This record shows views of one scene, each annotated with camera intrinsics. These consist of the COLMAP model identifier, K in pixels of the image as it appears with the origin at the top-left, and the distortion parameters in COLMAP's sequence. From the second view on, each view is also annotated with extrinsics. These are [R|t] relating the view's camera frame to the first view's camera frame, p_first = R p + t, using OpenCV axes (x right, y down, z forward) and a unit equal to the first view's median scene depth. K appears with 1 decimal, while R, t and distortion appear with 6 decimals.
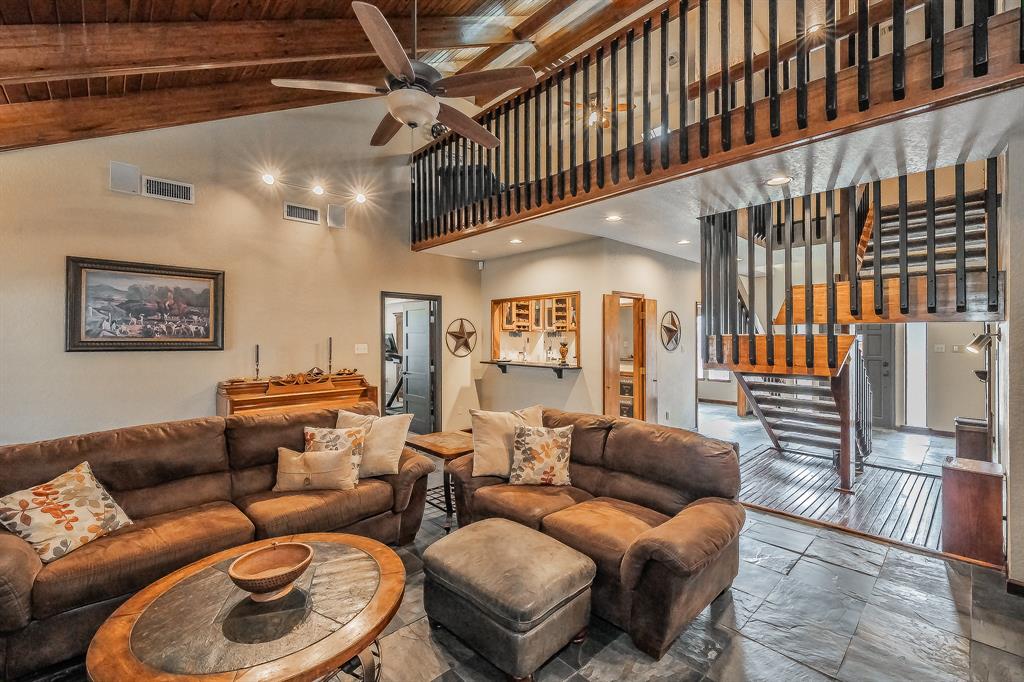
lens RADIAL K [[432.2, 0, 508.1], [0, 432.2, 336.6], [0, 0, 1]] dist [0.000317, -0.000004]
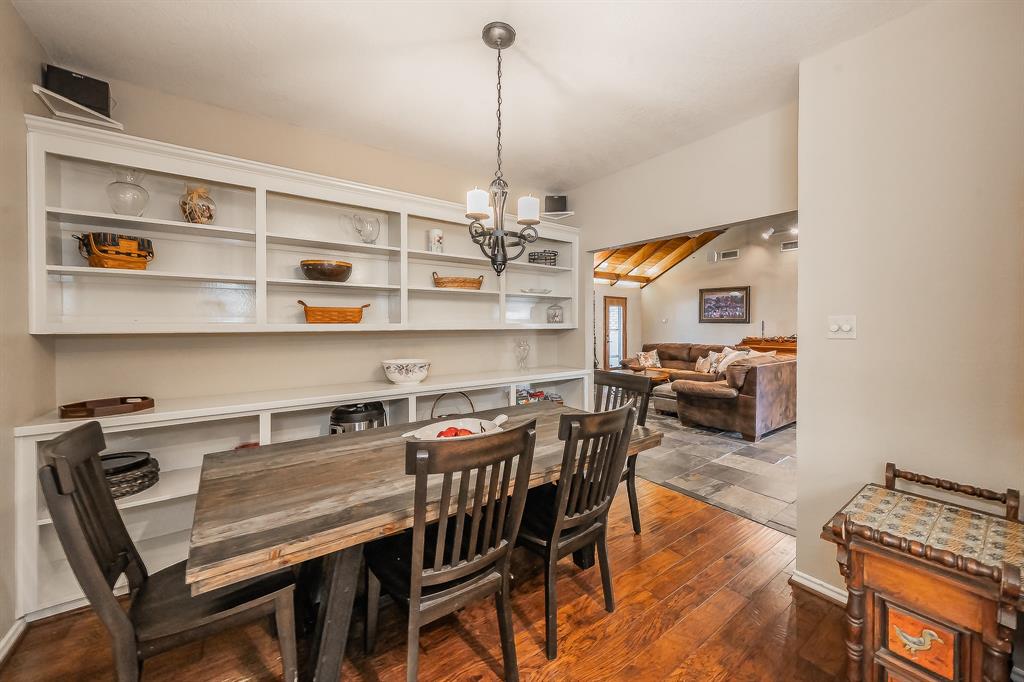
lens RADIAL K [[385.8, 0, 520.1], [0, 385.8, 327.3], [0, 0, 1]] dist [-0.003305, 0.000223]
pose [[-0.102811, 0.008960, -0.994661, 1.133173], [-0.002364, 0.999954, 0.009252, 0.030676], [0.994698, 0.003303, -0.102785, 0.070213]]
